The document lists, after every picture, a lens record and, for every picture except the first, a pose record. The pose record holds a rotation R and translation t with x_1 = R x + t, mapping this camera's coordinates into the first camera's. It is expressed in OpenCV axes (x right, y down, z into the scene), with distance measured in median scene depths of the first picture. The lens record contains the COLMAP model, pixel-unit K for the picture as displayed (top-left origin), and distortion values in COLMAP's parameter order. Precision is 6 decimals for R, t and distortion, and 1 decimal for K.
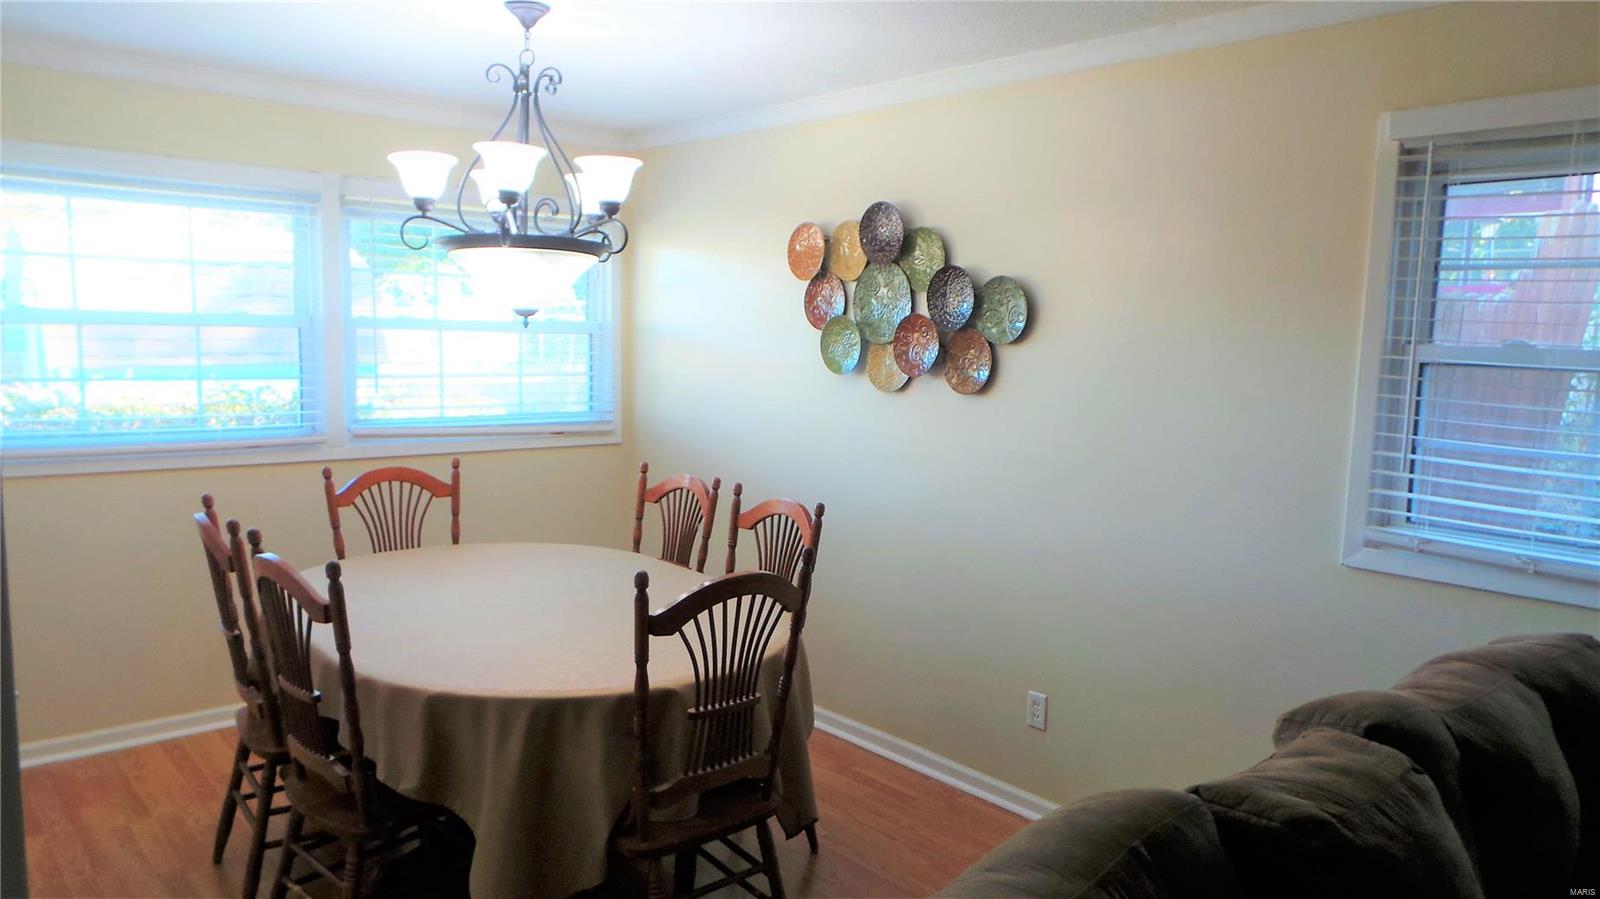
lens RADIAL K [[1112.6, 0, 800.0], [0, 1112.6, 449.5], [0, 0, 1]] dist [-0.002871, 0.030295]
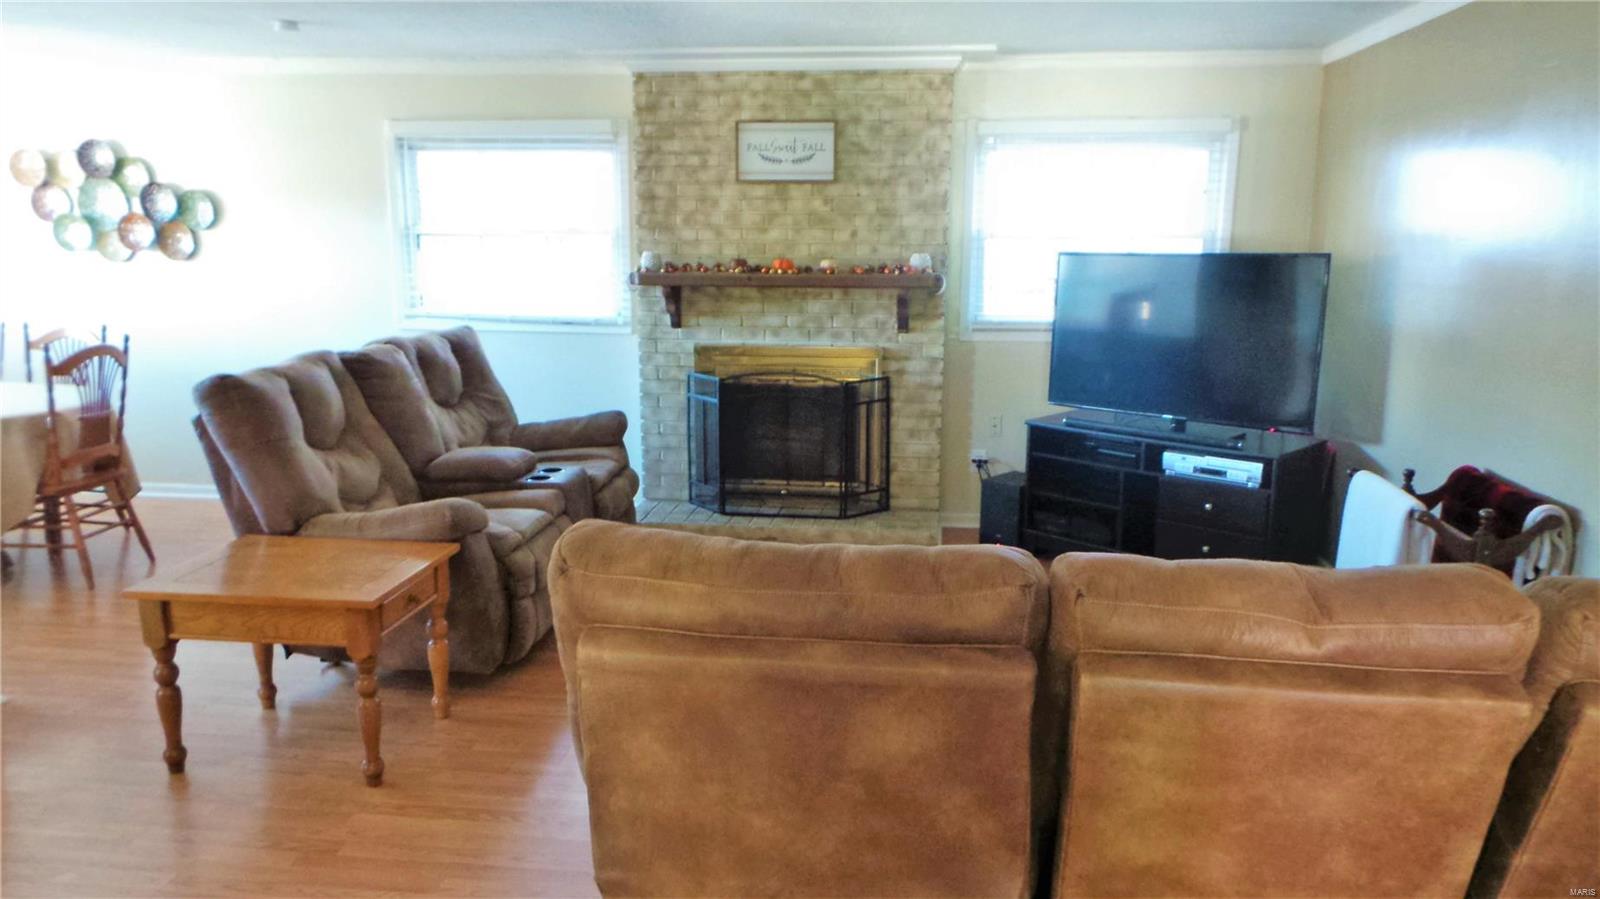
lens RADIAL K [[1112.6, 0, 800.0], [0, 1112.6, 449.5], [0, 0, 1]] dist [-0.002871, 0.030295]
pose [[0.737257, -0.148796, 0.659024, -0.302096], [0.086380, 0.988201, 0.126484, 0.097263], [-0.670068, -0.036325, 0.741411, -0.860726]]
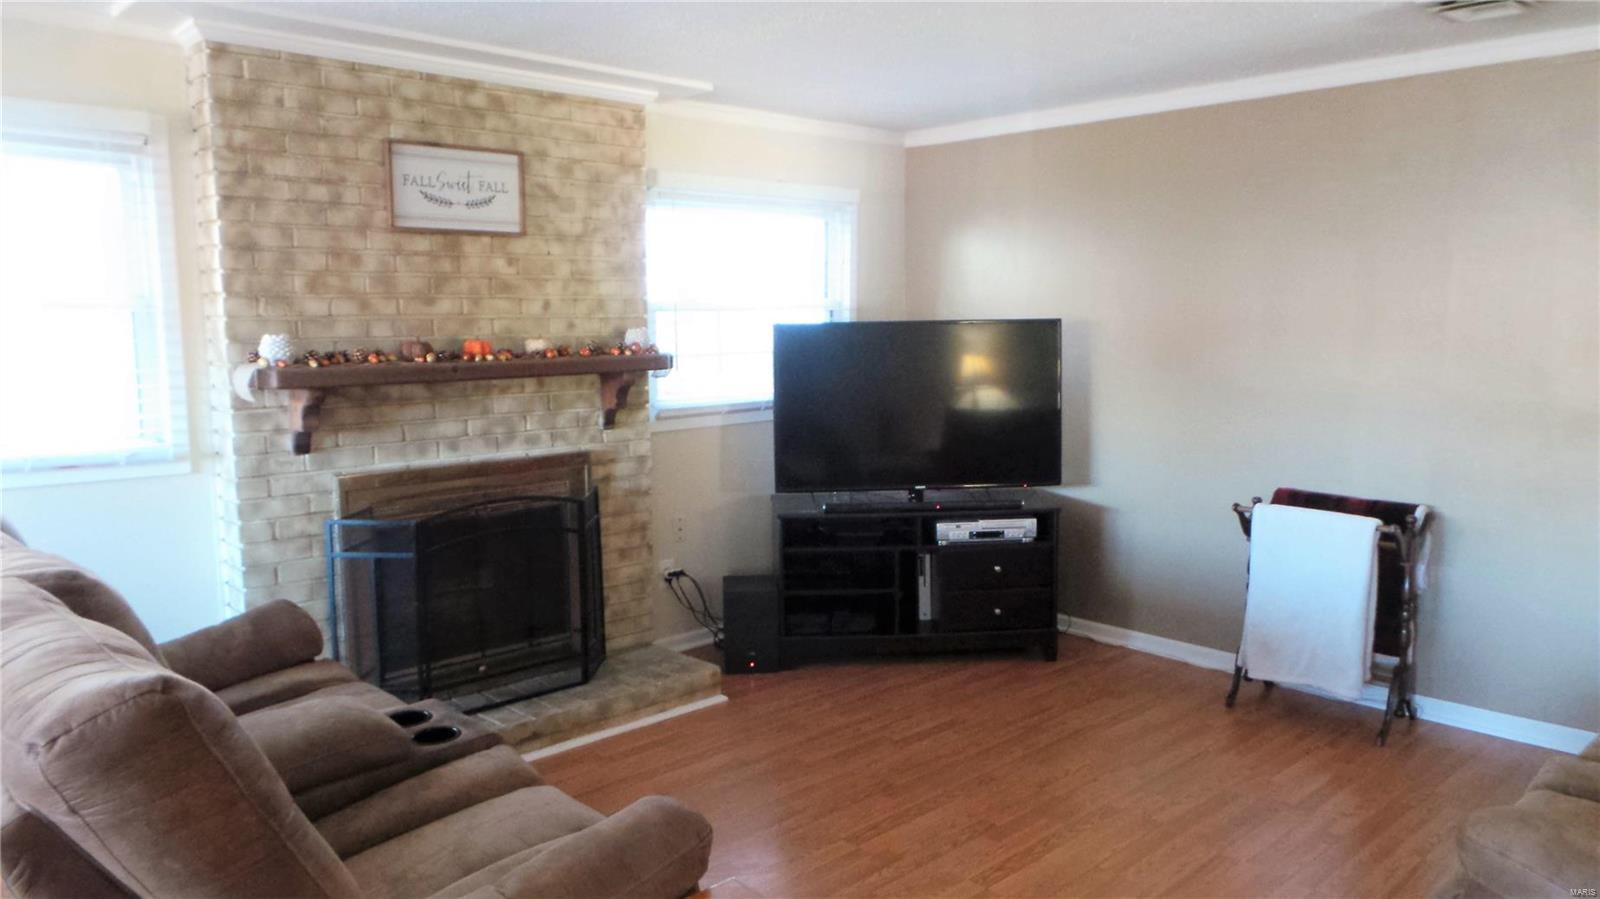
lens RADIAL K [[1112.6, 0, 800.0], [0, 1112.6, 449.5], [0, 0, 1]] dist [-0.002871, 0.030295]
pose [[-0.042605, -0.146734, 0.988258, -0.365080], [0.113371, 0.982057, 0.150701, 0.010764], [-0.992639, 0.118460, -0.025205, -0.010953]]
